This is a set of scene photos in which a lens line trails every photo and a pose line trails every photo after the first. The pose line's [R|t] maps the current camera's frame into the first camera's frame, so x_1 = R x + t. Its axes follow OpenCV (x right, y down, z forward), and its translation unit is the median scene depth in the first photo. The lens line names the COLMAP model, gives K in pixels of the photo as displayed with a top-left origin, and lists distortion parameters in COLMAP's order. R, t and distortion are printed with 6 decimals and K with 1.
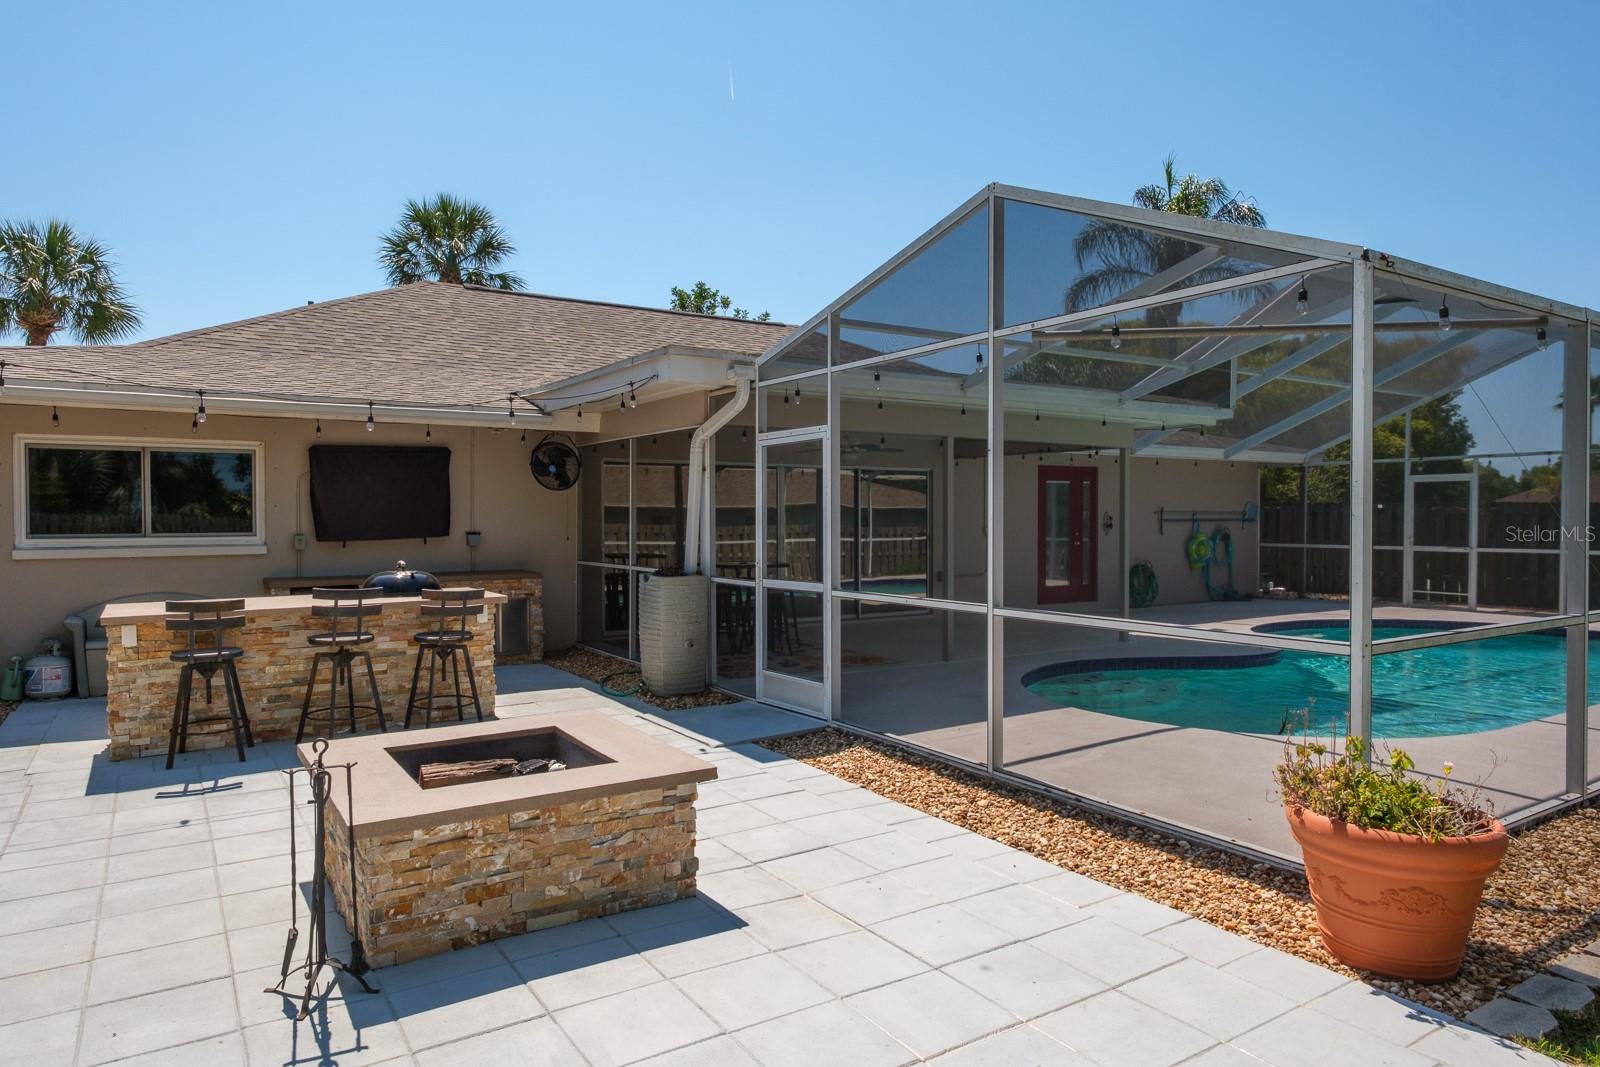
lens RADIAL K [[986.9, 0, 788.0], [0, 986.9, 535.3], [0, 0, 1]] dist [-0.005054, 0.001888]
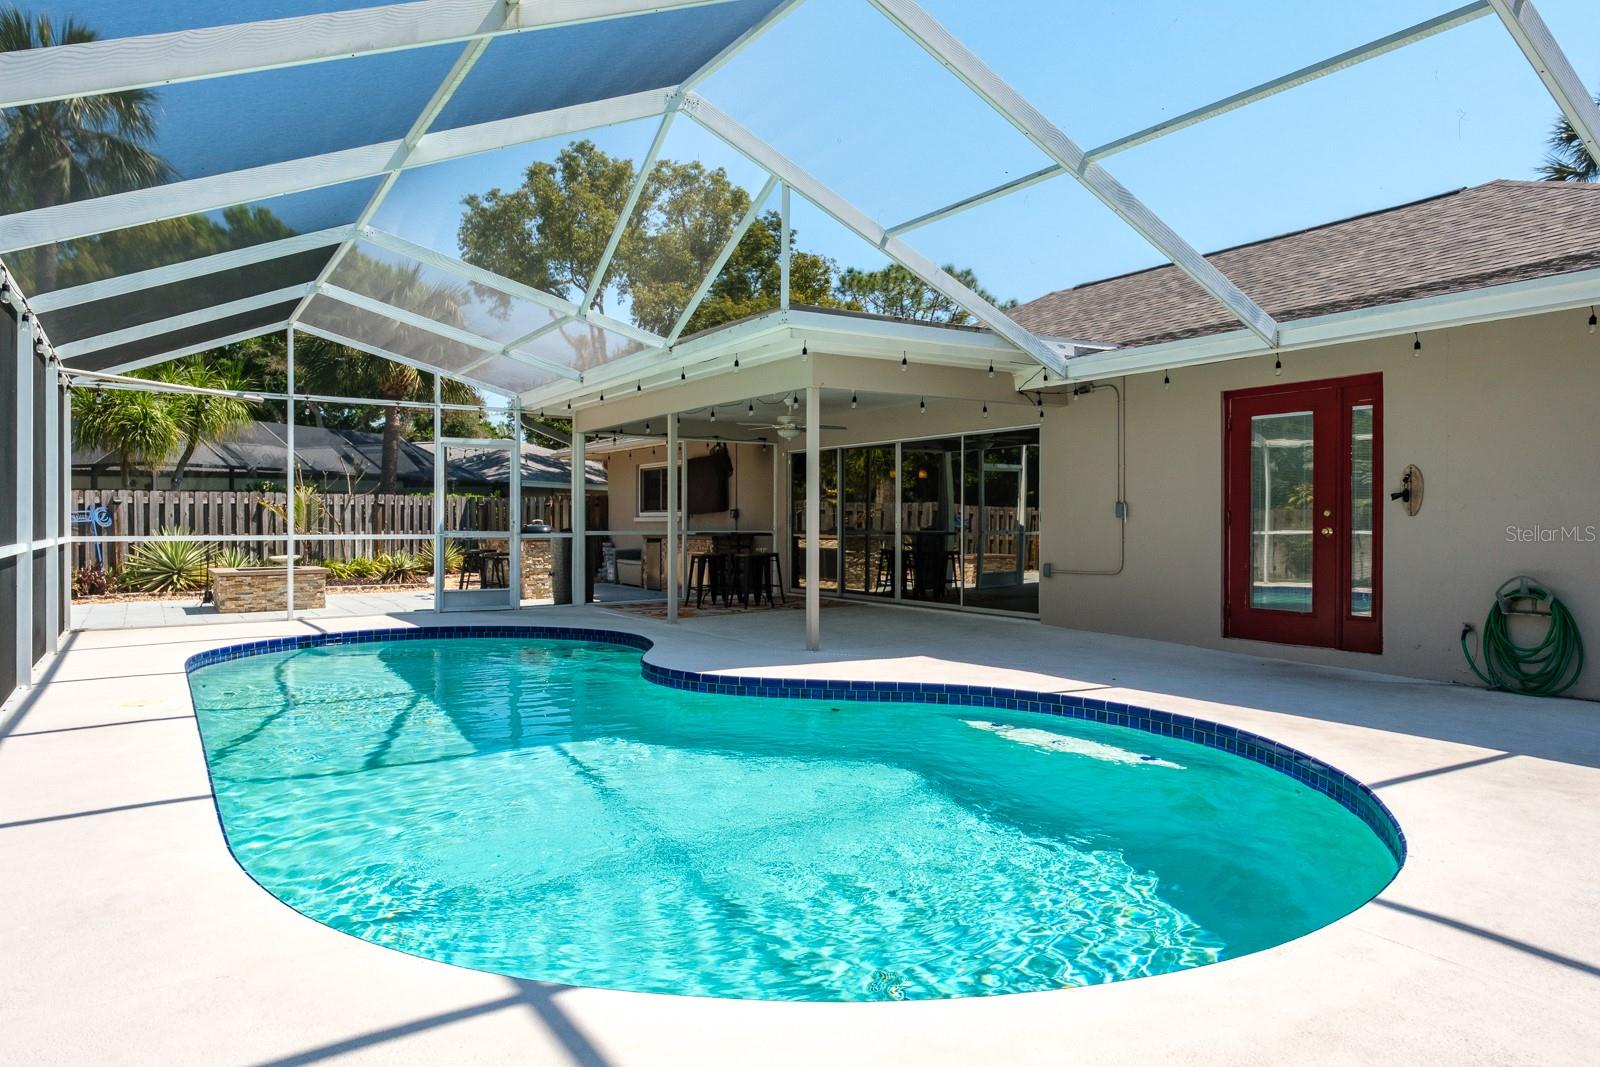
lens RADIAL K [[1013.2, 0, 790.0], [0, 1013.2, 527.6], [0, 0, 1]] dist [-0.002414, 0.001009]
pose [[0.001604, 0.006433, -0.999978, 0.907547], [-0.020963, 0.999760, 0.006398, 0.009573], [0.999779, 0.020952, 0.001738, 0.812930]]
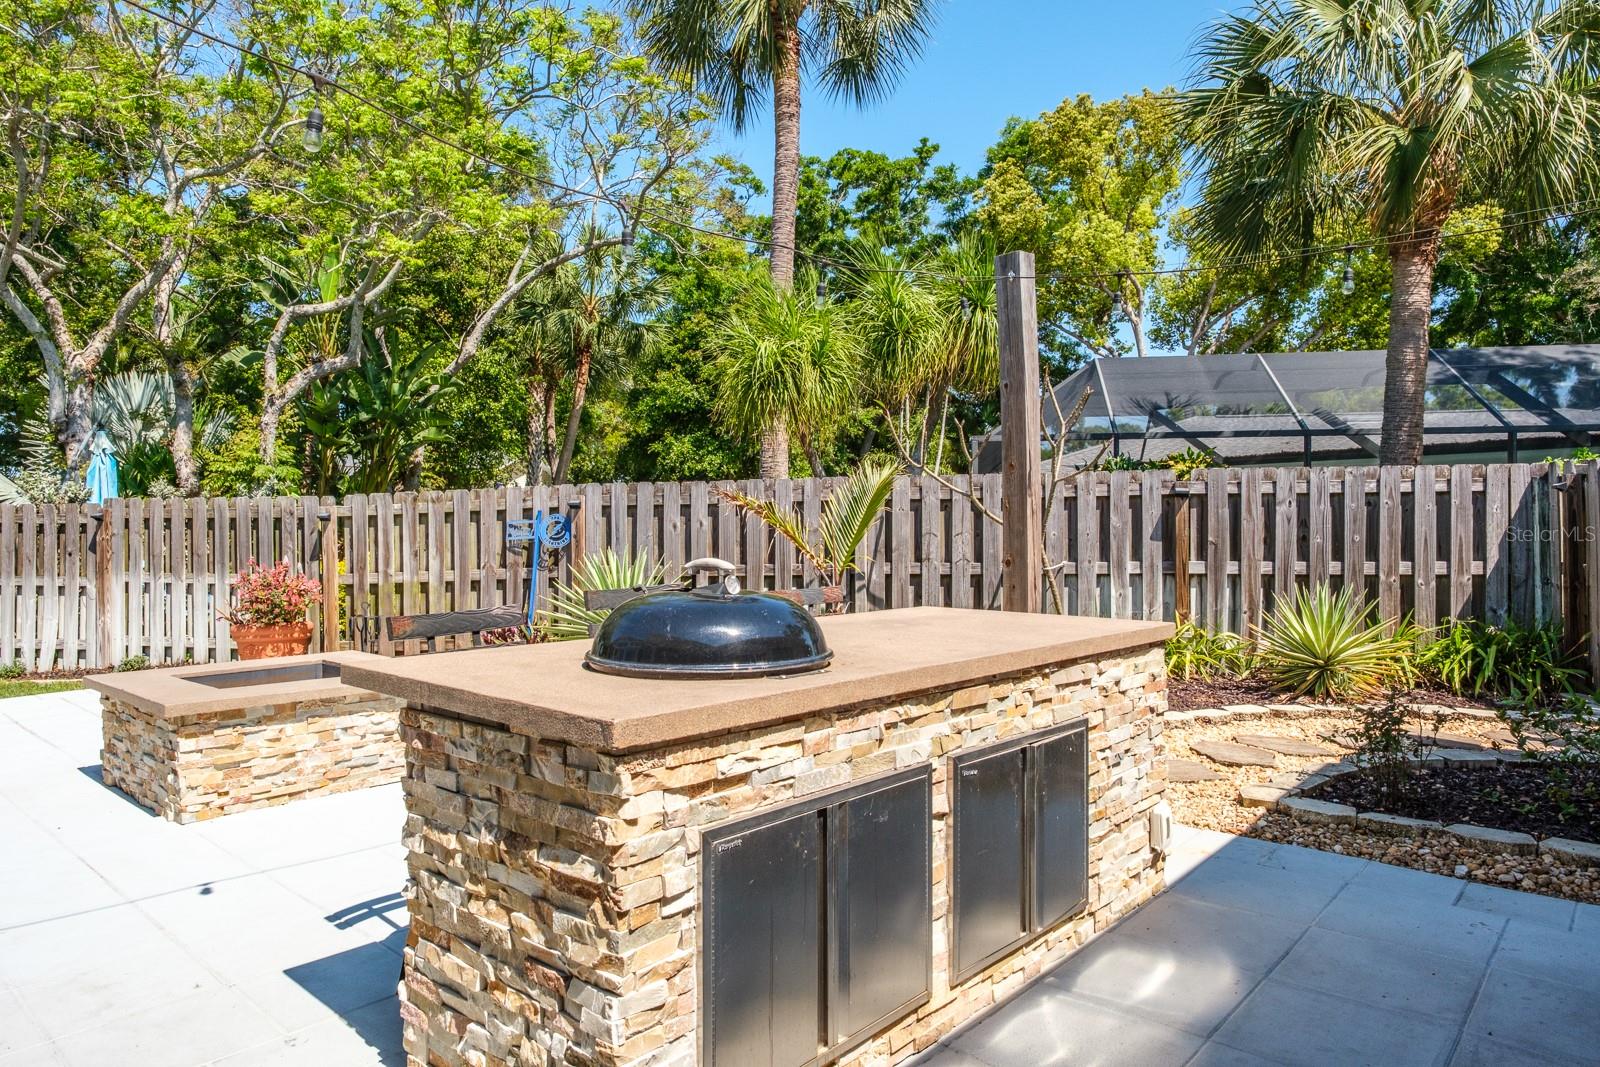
lens RADIAL K [[991.3, 0, 789.9], [0, 991.3, 528.4], [0, 0, 1]] dist [-0.002134, 0.000022]
pose [[-0.965289, 0.005585, -0.261123, -0.178158], [-0.000717, 0.999711, 0.024031, 0.004391], [0.261182, 0.023384, -0.965006, 0.706674]]
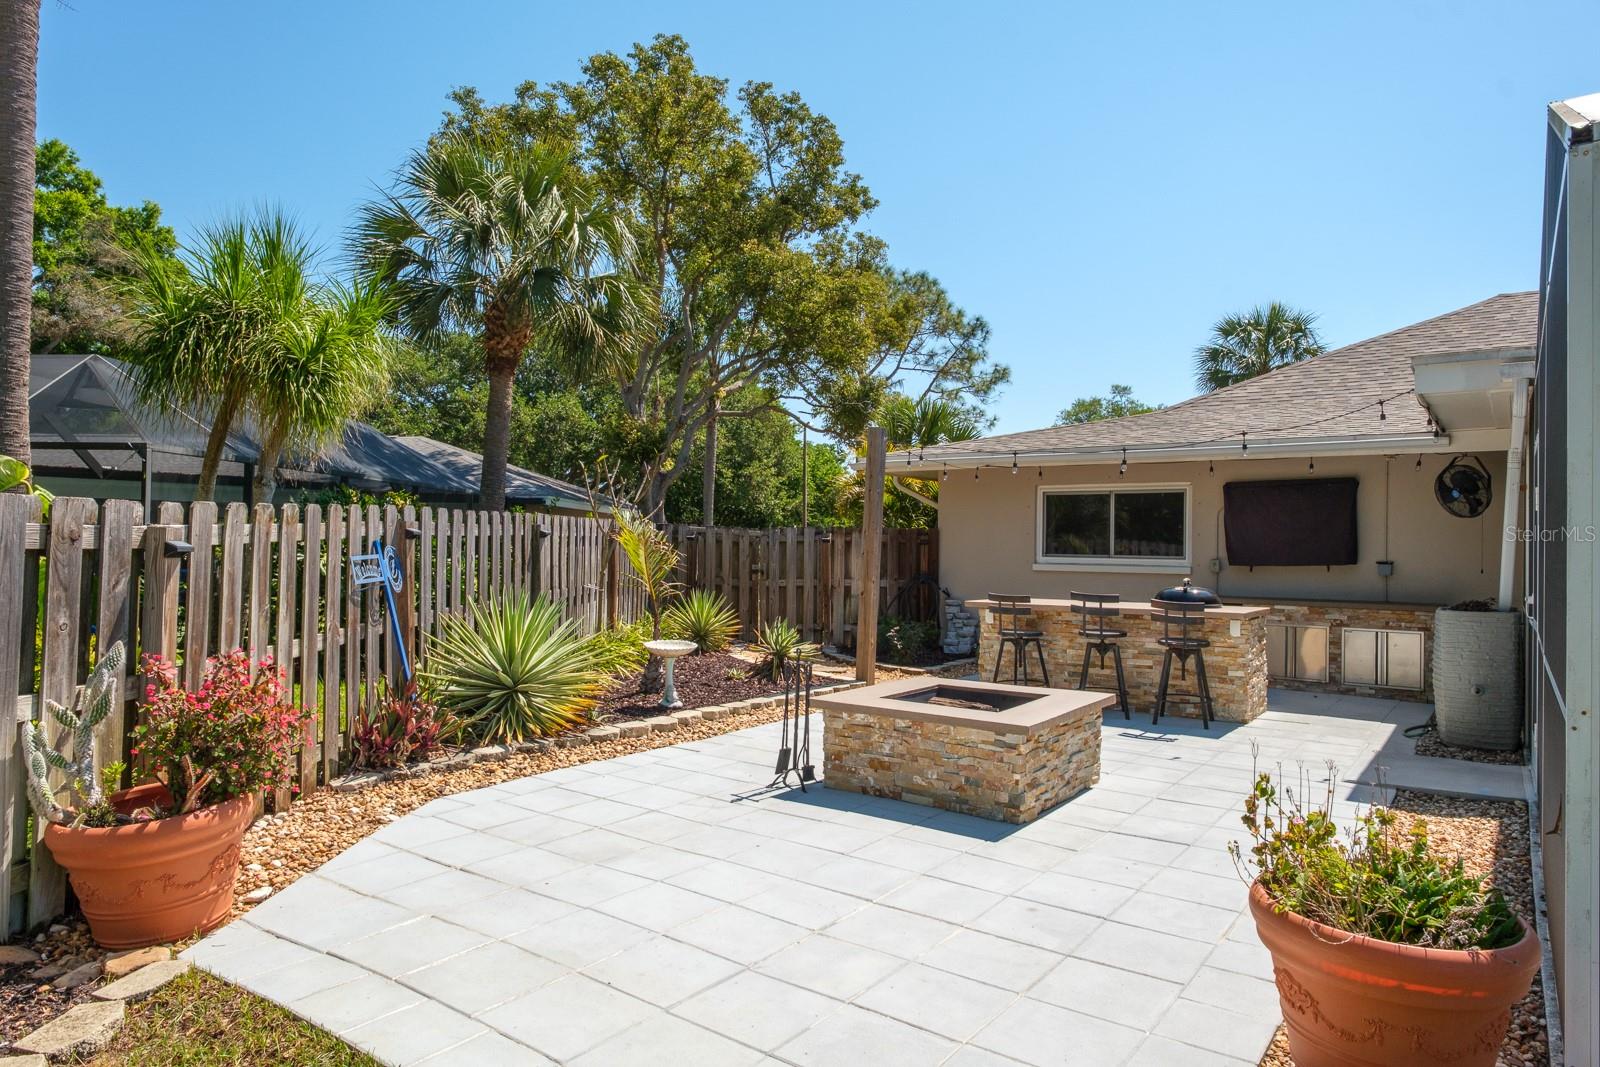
lens RADIAL K [[987.8, 0, 794.5], [0, 987.8, 532.6], [0, 0, 1]] dist [-0.002883, -0.003121]
pose [[0.360333, -0.005971, -0.932805, 0.290151], [-0.035450, 0.999170, -0.020090, 0.006366], [0.932150, 0.040307, 0.359822, 0.072650]]
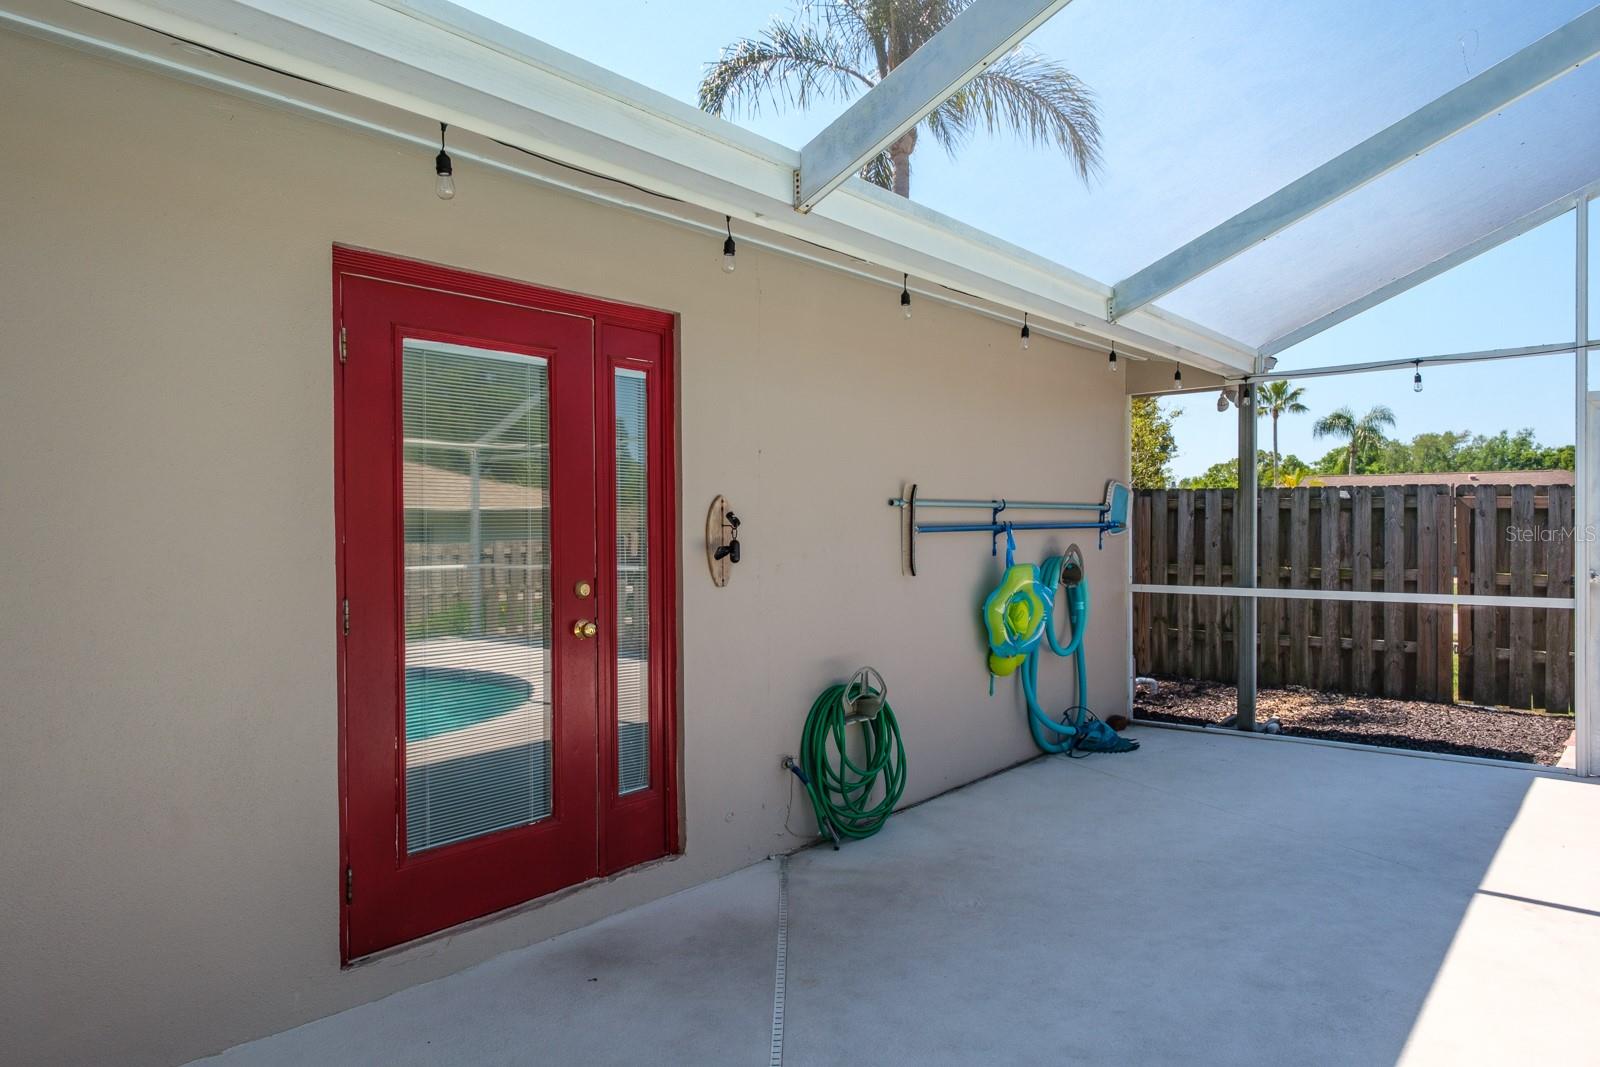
lens RADIAL K [[991.3, 0, 789.9], [0, 991.3, 528.4], [0, 0, 1]] dist [-0.002134, 0.000022]
pose [[0.960198, -0.008315, 0.279195, 0.307863], [0.013685, 0.999757, -0.017289, -0.012307], [-0.278983, 0.020422, 0.960079, 0.856708]]
